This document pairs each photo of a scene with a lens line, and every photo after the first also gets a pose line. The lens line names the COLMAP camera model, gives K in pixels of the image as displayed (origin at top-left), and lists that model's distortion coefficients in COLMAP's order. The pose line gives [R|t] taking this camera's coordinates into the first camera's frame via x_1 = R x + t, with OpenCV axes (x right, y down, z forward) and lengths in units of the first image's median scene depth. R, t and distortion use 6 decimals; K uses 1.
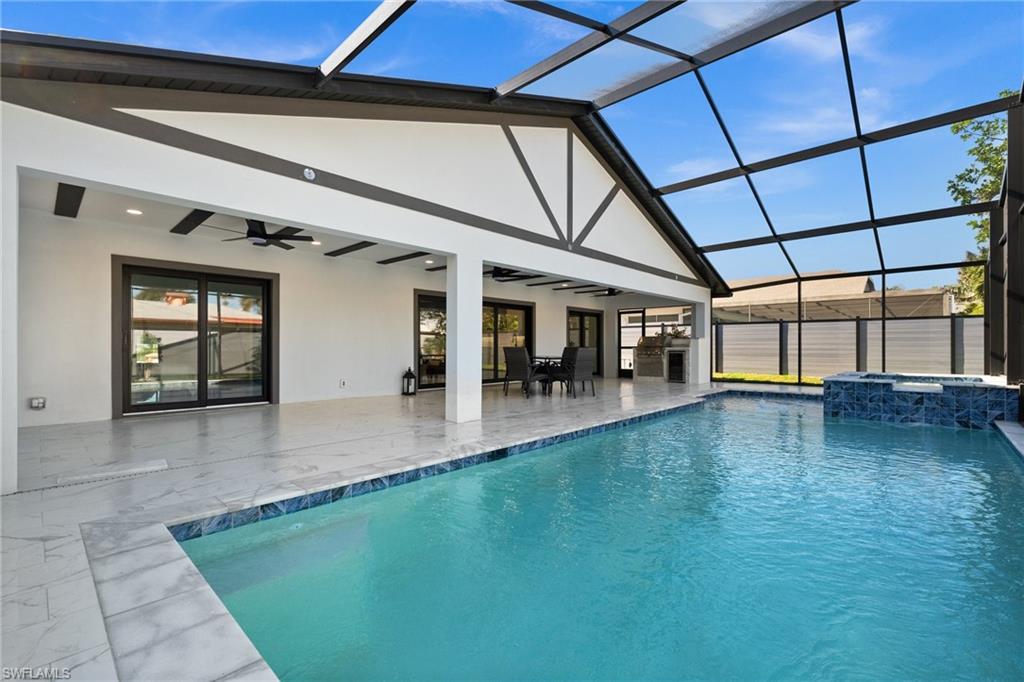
lens RADIAL K [[435.2, 0, 510.4], [0, 435.2, 338.0], [0, 0, 1]] dist [0.001113, 0.000746]
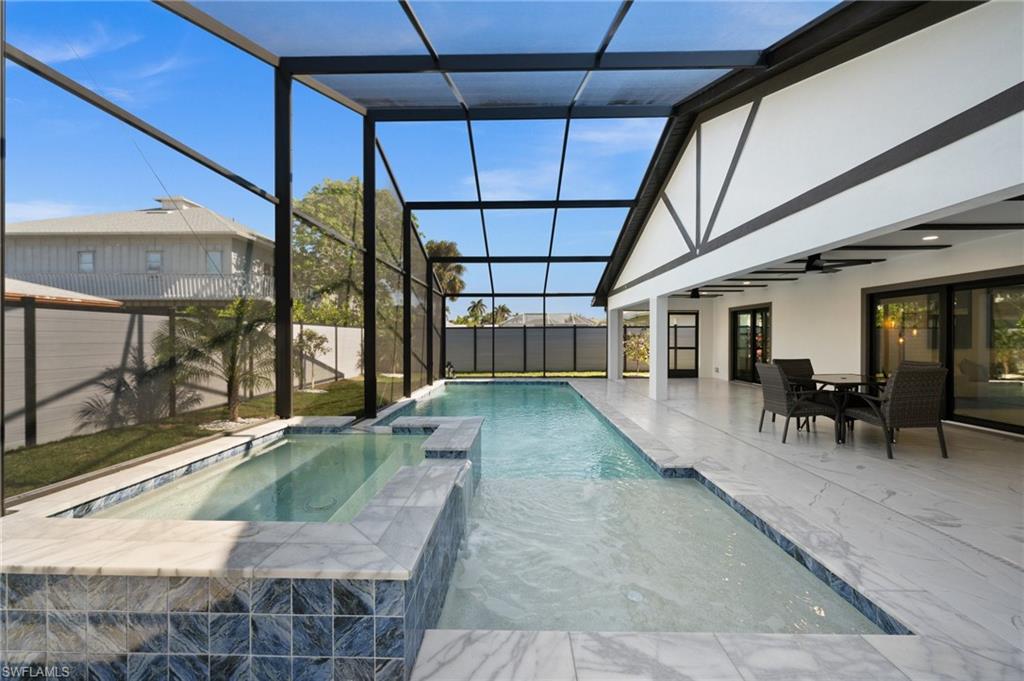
lens RADIAL K [[411.2, 0, 506.2], [0, 411.2, 340.1], [0, 0, 1]] dist [0.000436, 0.000208]
pose [[-0.752923, -0.000189, -0.658109, 0.988993], [0.010650, 0.999866, -0.012471, -0.008861], [0.658023, -0.016398, -0.752819, 1.326531]]
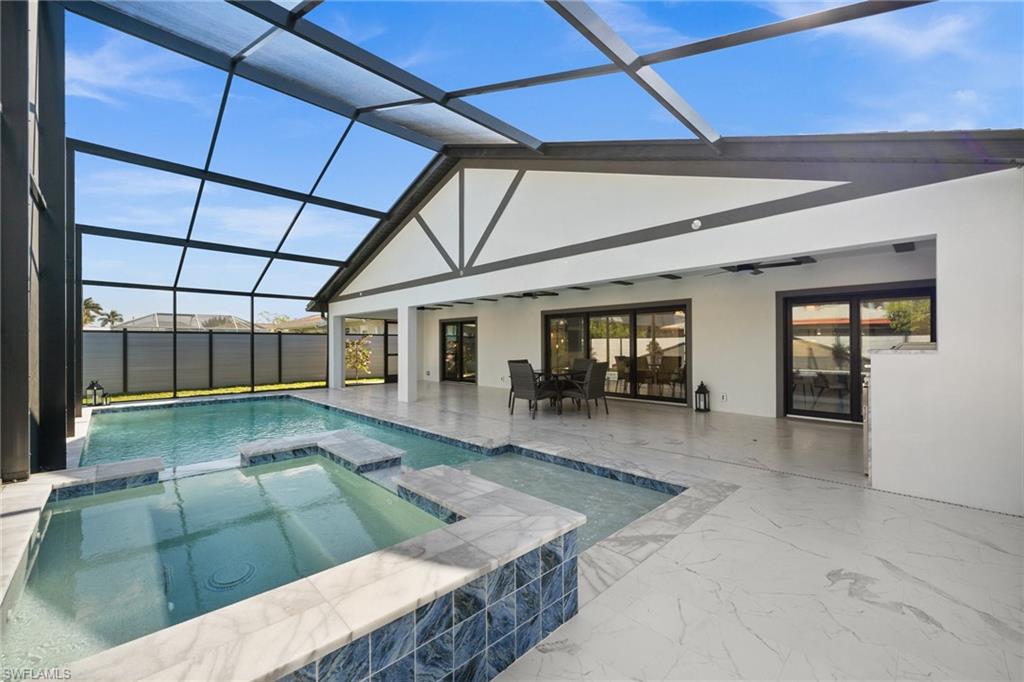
lens RADIAL K [[417.0, 0, 509.1], [0, 417.0, 344.8], [0, 0, 1]] dist [0.006355, -0.000205]
pose [[-0.049696, -0.005355, -0.998750, 1.161237], [0.022288, 0.999731, -0.006469, -0.010037], [0.998516, -0.022582, -0.049563, 1.116287]]
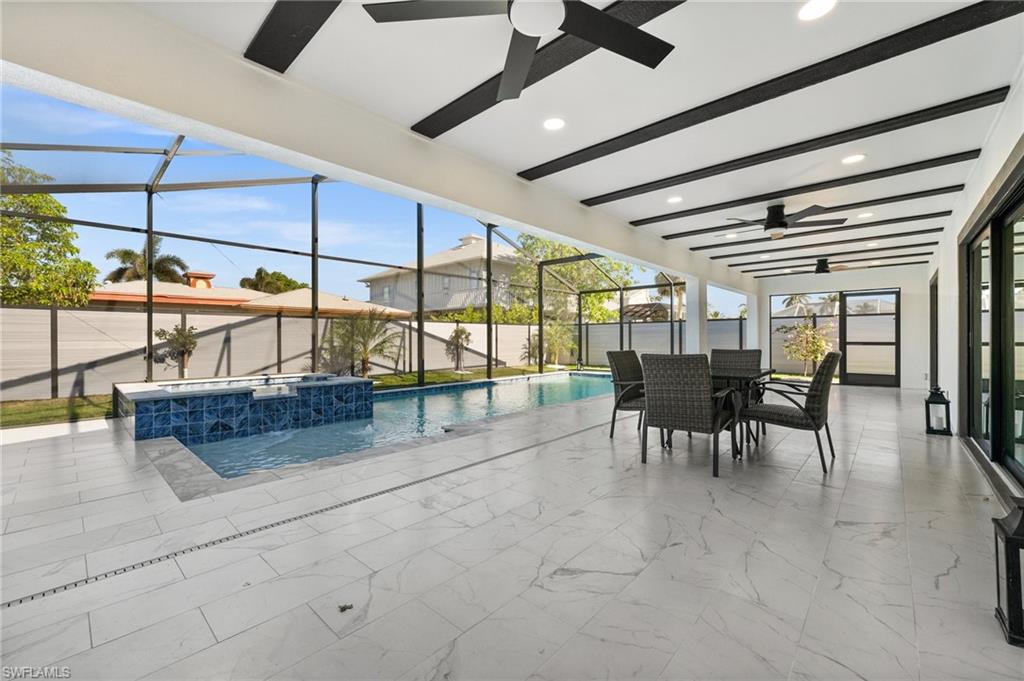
lens RADIAL K [[411.2, 0, 506.4], [0, 411.2, 333.8], [0, 0, 1]] dist [0.000436, 0.000208]
pose [[-0.999992, -0.001507, 0.003632, 0.382181], [-0.001615, 0.999554, -0.029817, 0.018985], [-0.003585, -0.029823, -0.999549, 1.720332]]
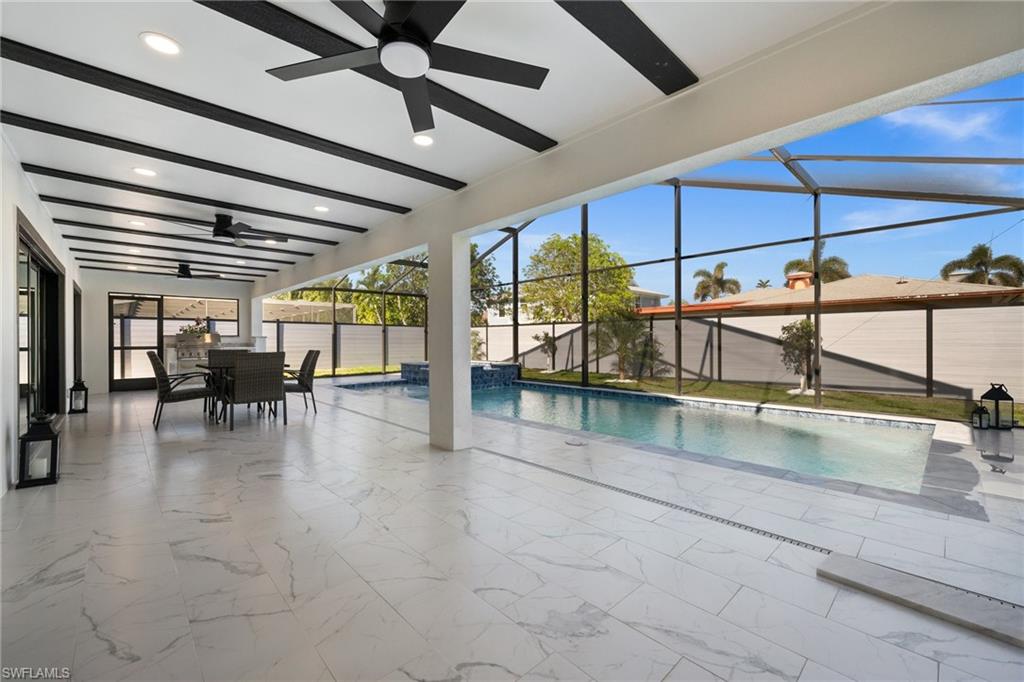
lens RADIAL K [[417.0, 0, 513.0], [0, 417.0, 343.7], [0, 0, 1]] dist [0.006355, -0.000205]
pose [[0.067777, -0.010585, 0.997644, -0.622659], [-0.011406, 0.999870, 0.011384, -0.002635], [-0.997635, -0.012151, 0.067647, 0.629596]]
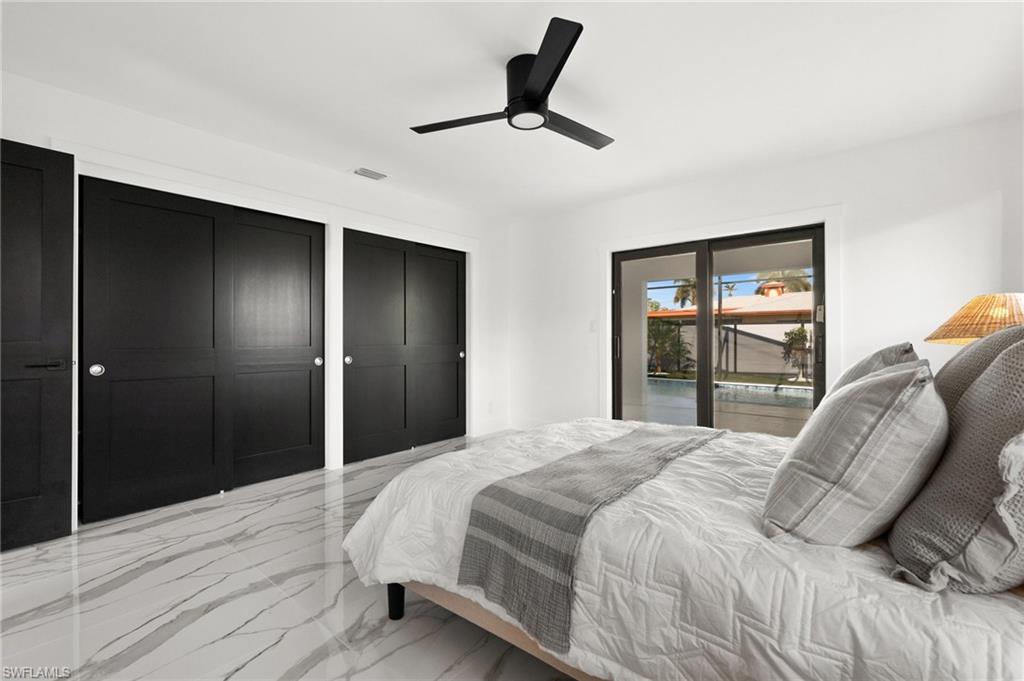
lens RADIAL K [[453.8, 0, 508.7], [0, 453.8, 344.3], [0, 0, 1]] dist [0.002227, -0.000020]
pose [[-0.036556, -0.011731, 0.999263, -1.129340], [-0.017570, 0.999784, 0.011095, -0.000443], [-0.999177, -0.017152, -0.036754, 1.090759]]
